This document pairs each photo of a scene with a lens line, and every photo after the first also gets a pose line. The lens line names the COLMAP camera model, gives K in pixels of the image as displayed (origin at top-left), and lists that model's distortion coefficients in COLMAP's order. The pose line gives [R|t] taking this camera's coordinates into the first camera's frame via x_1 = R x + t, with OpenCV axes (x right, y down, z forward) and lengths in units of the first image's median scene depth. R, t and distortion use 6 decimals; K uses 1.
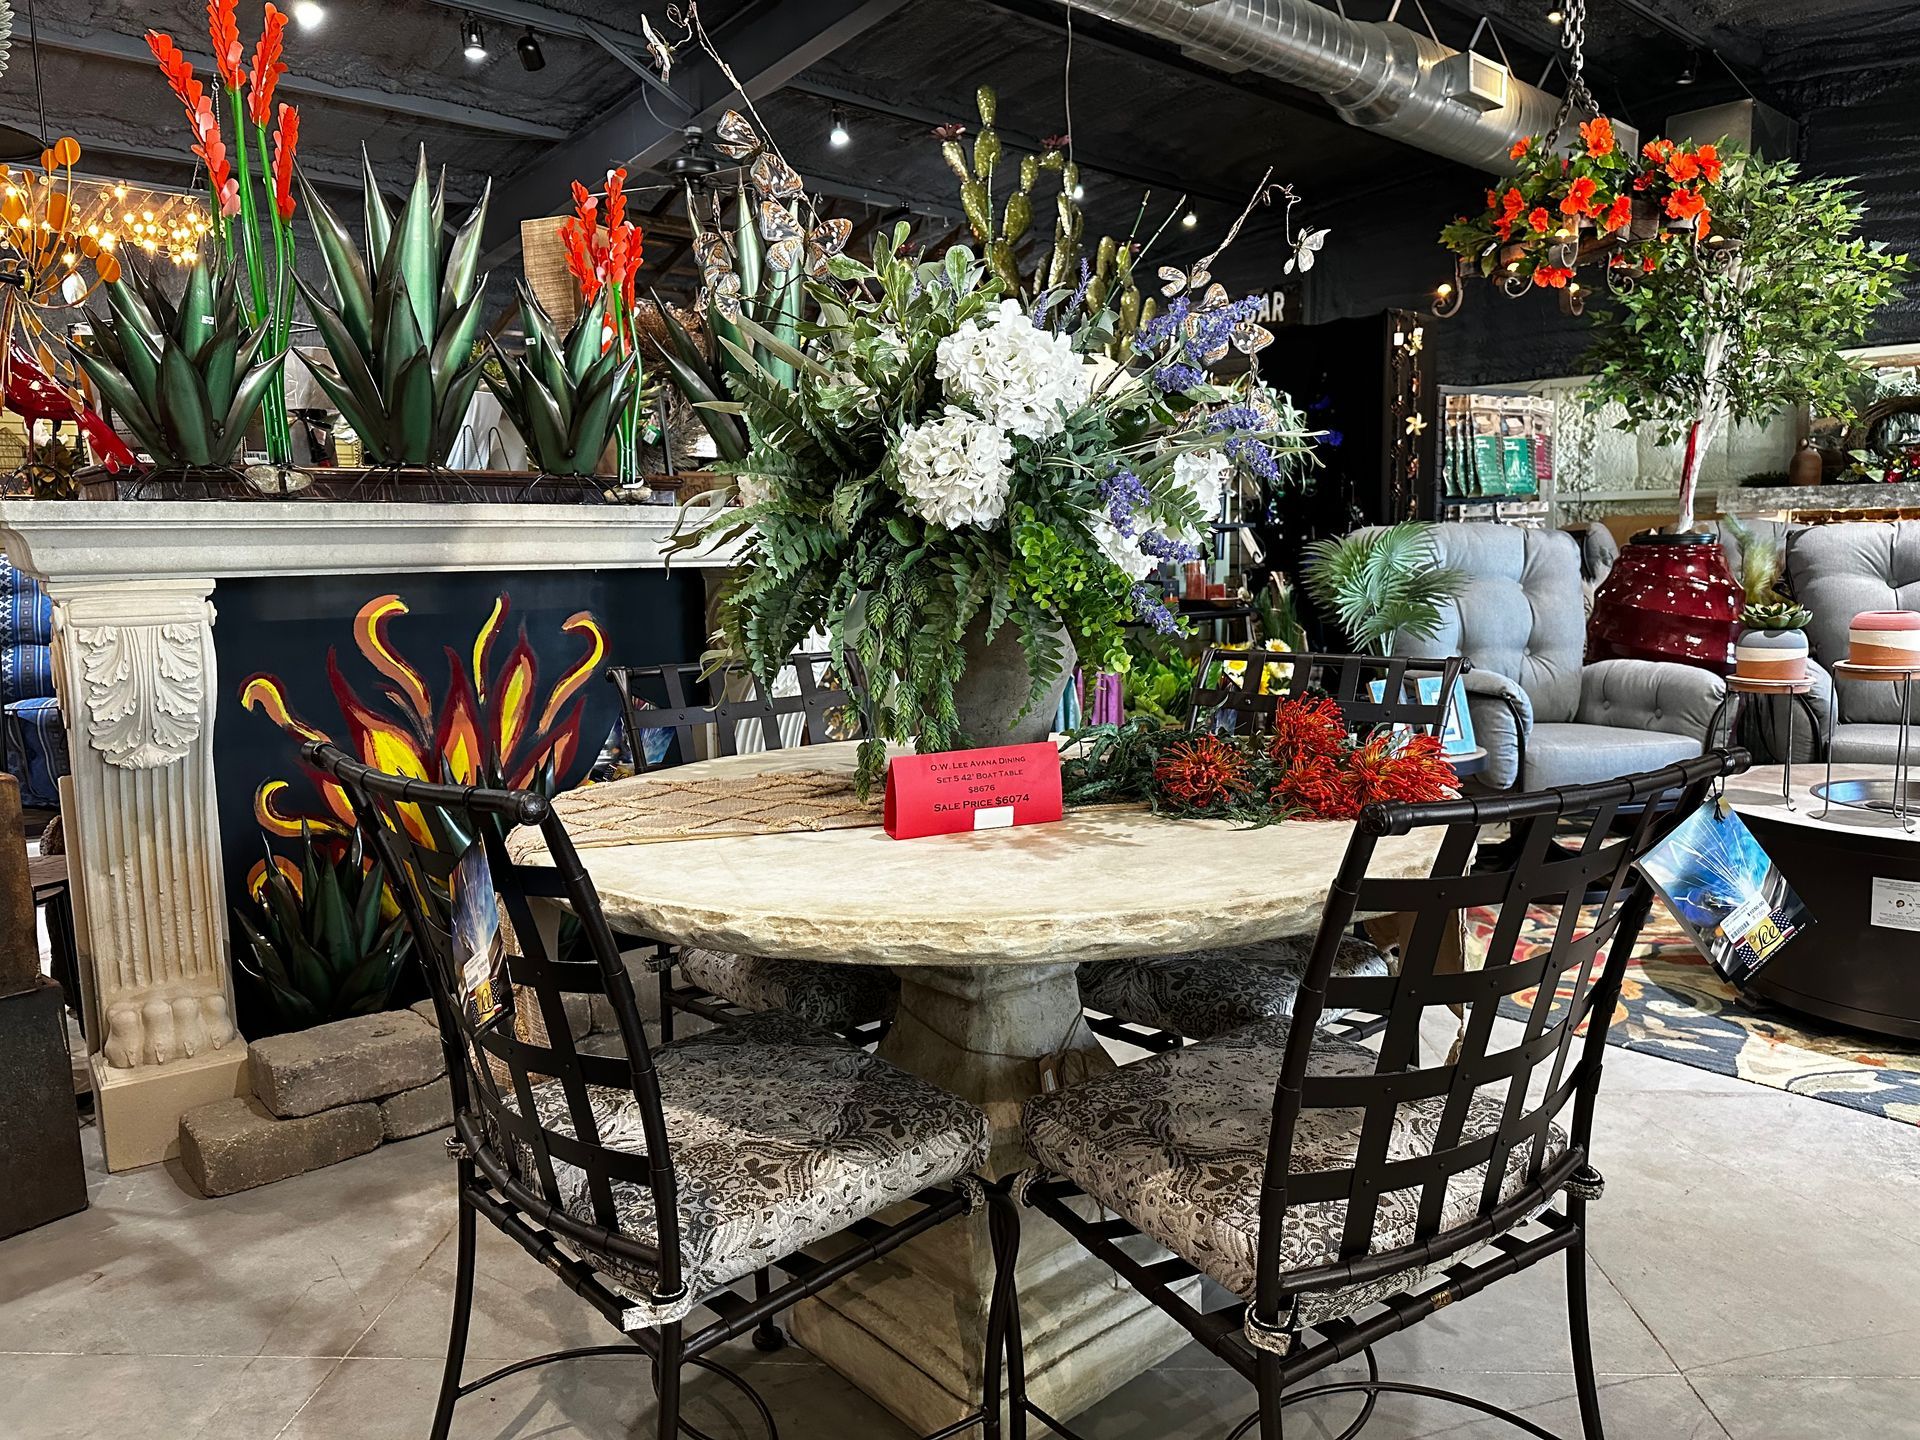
lens RADIAL K [[1397.0, 0, 971.5], [0, 1397.0, 738.8], [0, 0, 1]] dist [0.082027, -0.072558]
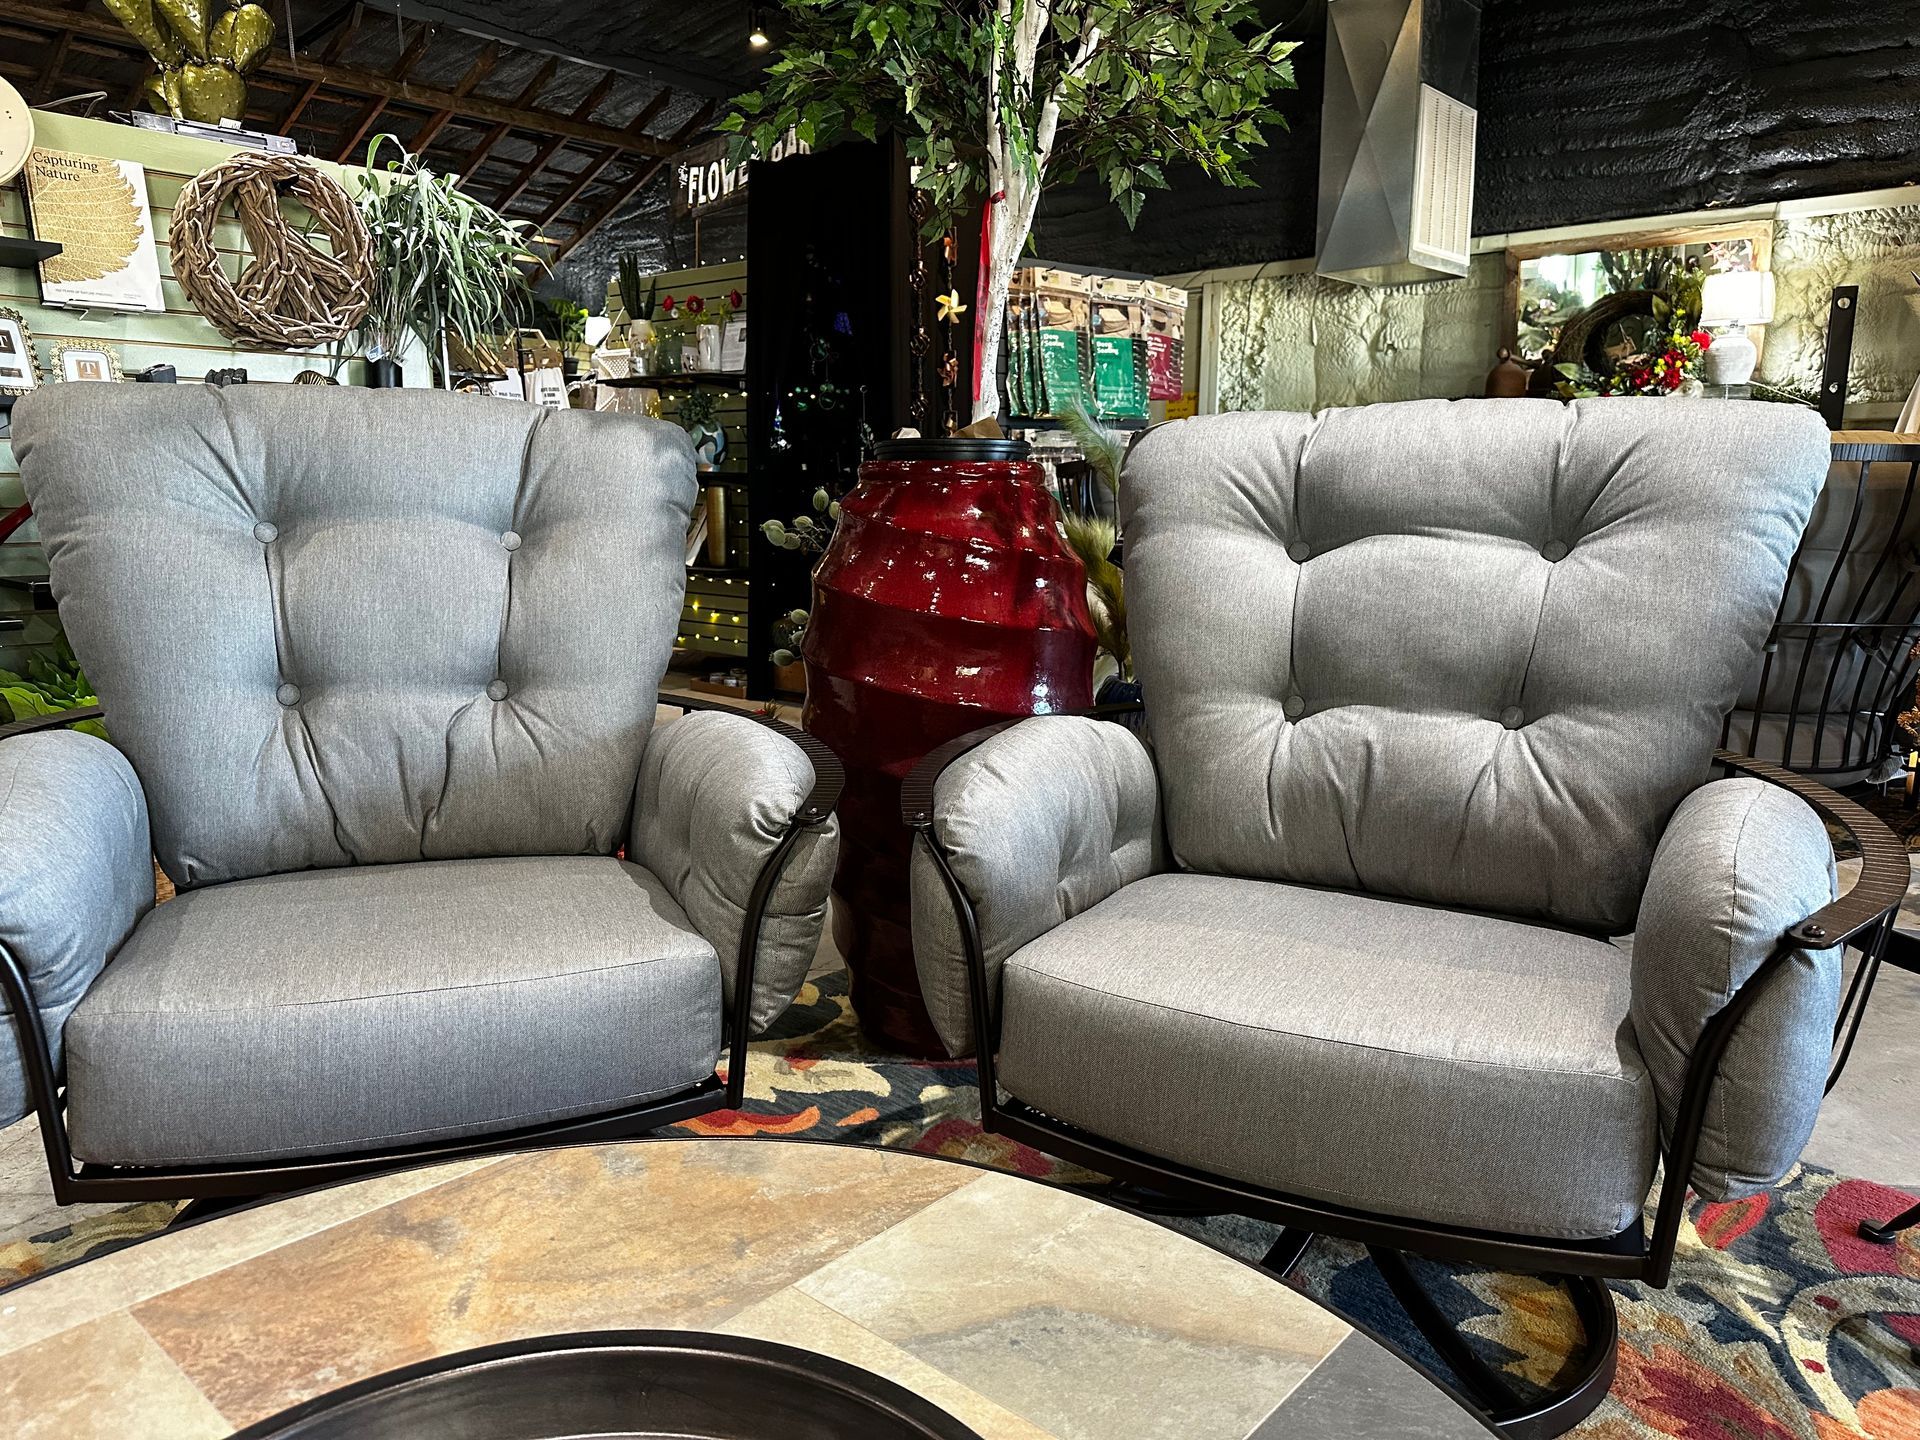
lens RADIAL K [[1397.0, 0, 951.4], [0, 1397.0, 732.9], [0, 0, 1]] dist [0.082027, -0.072558]
pose [[0.997981, 0.008963, 0.062873, 0.856976], [-0.010851, 0.999498, 0.029751, -0.106677], [-0.062574, -0.030373, 0.997578, 0.953003]]
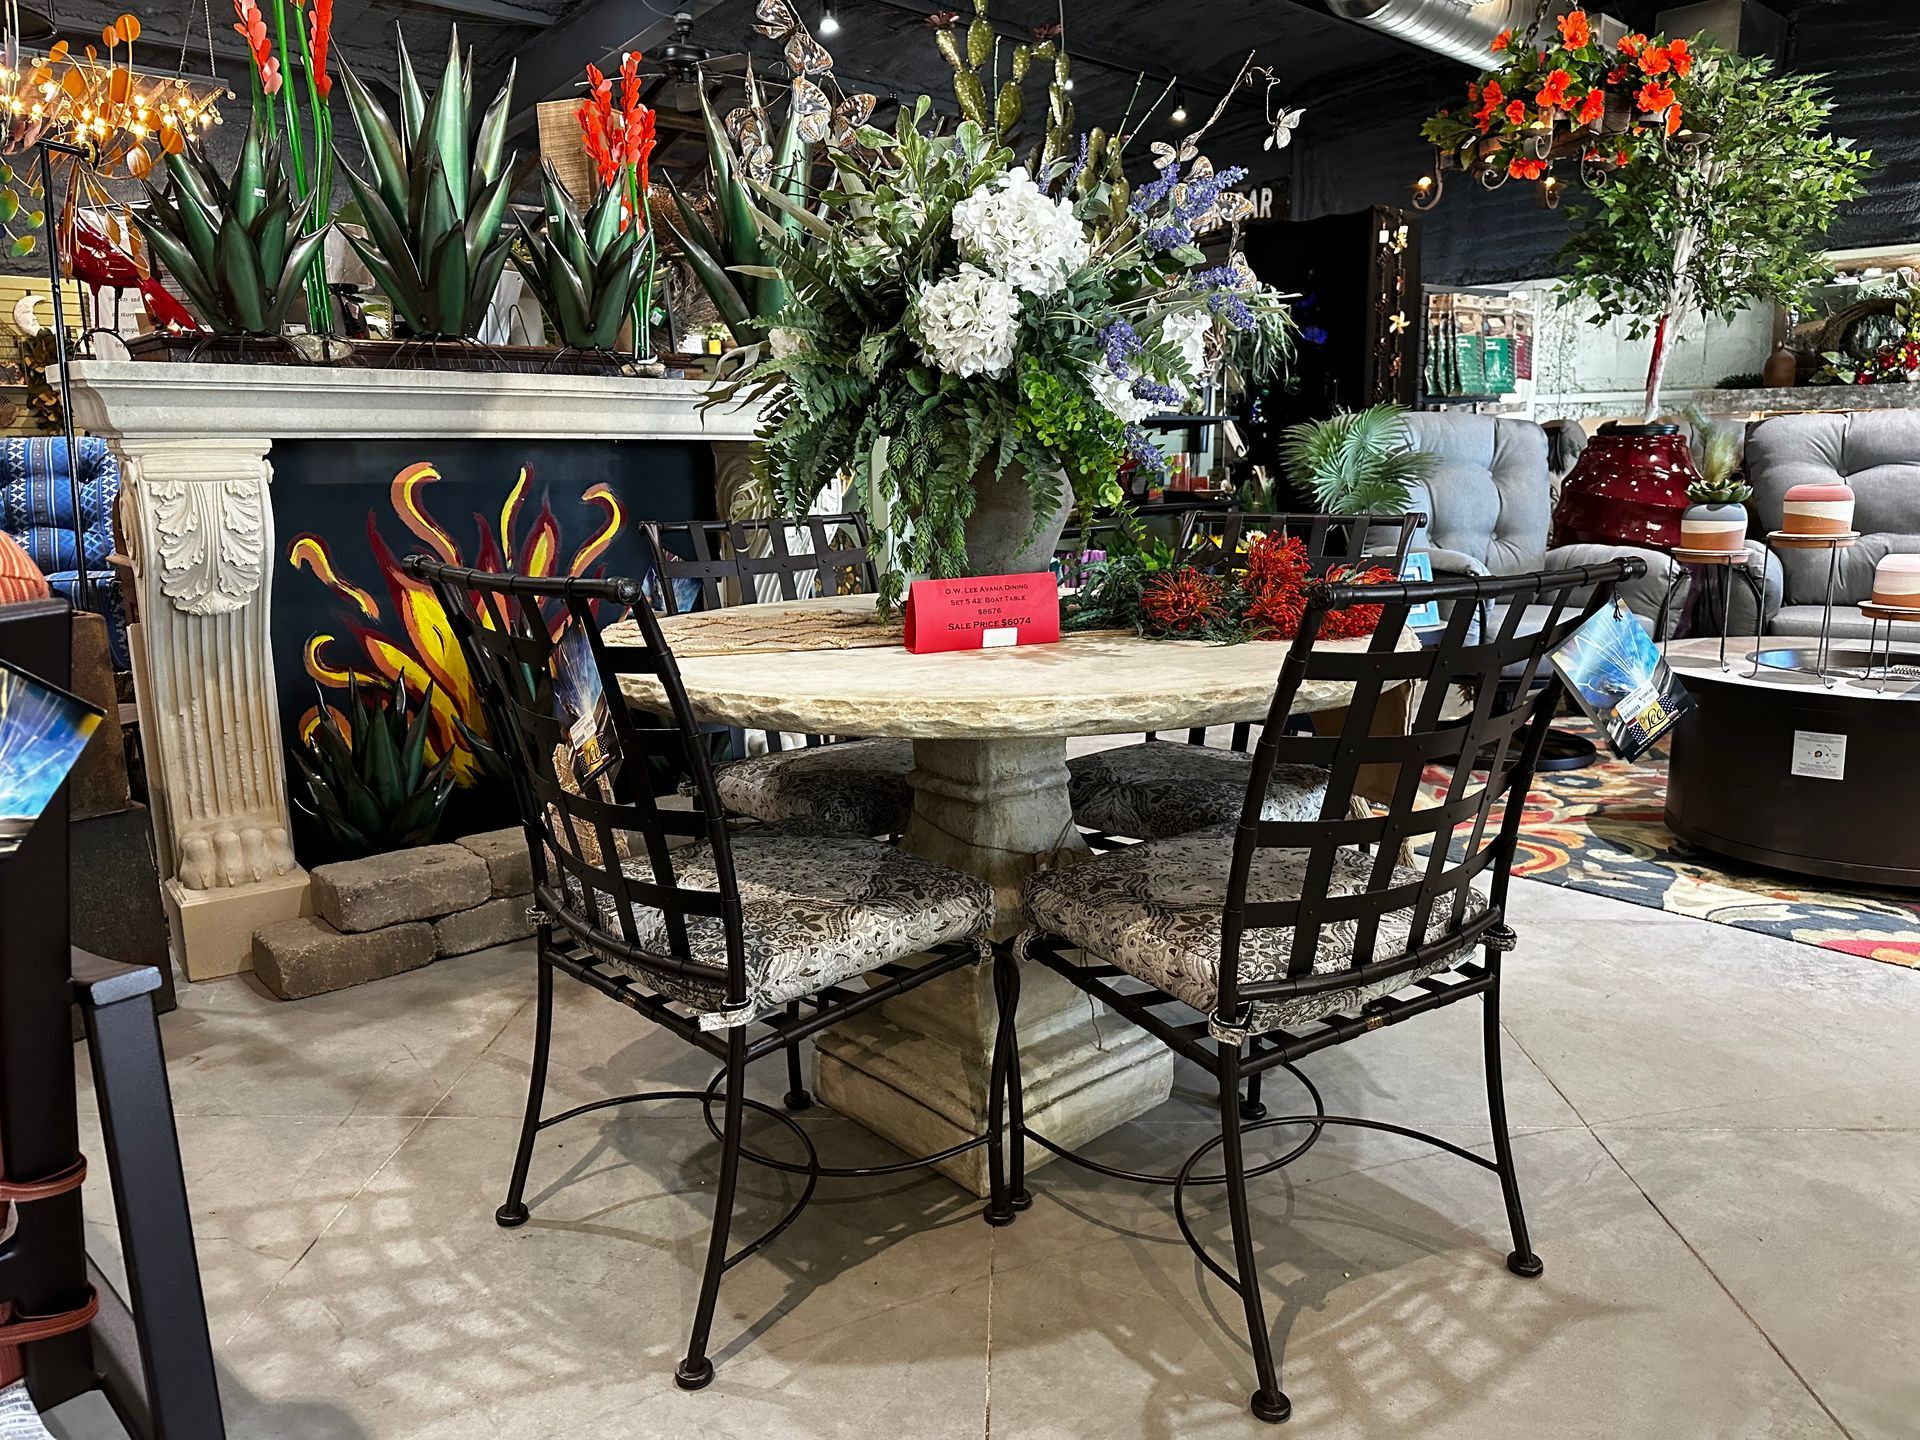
lens RADIAL K [[1397.0, 0, 966.1], [0, 1397.0, 735.1], [0, 0, 1]] dist [0.082027, -0.072558]
pose [[0.999945, 0.004502, 0.009486, -0.013480], [-0.005063, 0.998182, 0.060059, 0.041652], [-0.009198, -0.060104, 0.998150, -0.088708]]
